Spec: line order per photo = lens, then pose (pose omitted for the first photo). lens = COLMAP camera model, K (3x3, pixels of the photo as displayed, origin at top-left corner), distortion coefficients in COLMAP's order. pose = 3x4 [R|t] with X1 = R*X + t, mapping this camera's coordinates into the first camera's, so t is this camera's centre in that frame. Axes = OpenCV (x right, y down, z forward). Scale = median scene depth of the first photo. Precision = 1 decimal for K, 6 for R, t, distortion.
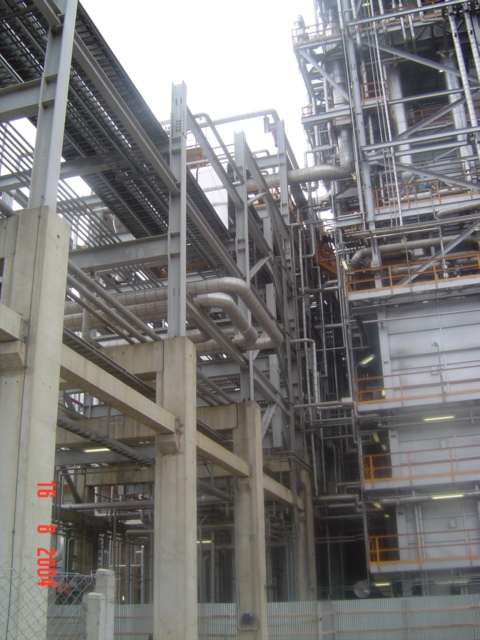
lens RADIAL K [[718.2, 0, 240.0], [0, 718.2, 320.0], [0, 0, 1]] dist [-0.063839, -0.003053]
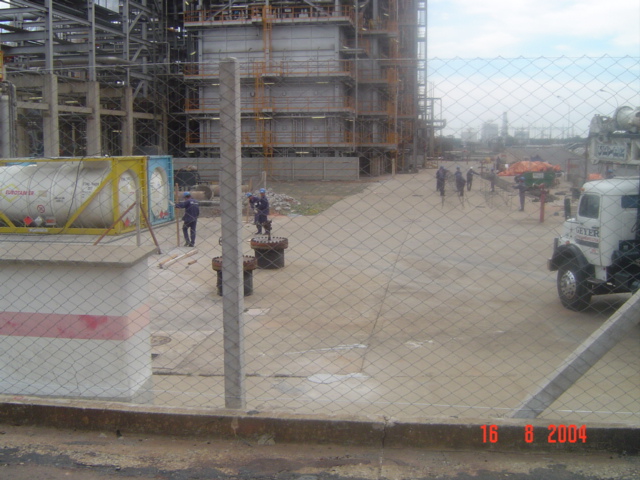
lens RADIAL K [[718.2, 0, 320.0], [0, 718.2, 240.0], [0, 0, 1]] dist [-0.063839, -0.003053]
pose [[0.987928, 0.006190, 0.154790, 0.252230], [-0.081326, 0.871163, 0.484212, -0.582146], [-0.131850, -0.490955, 0.861150, -1.303236]]
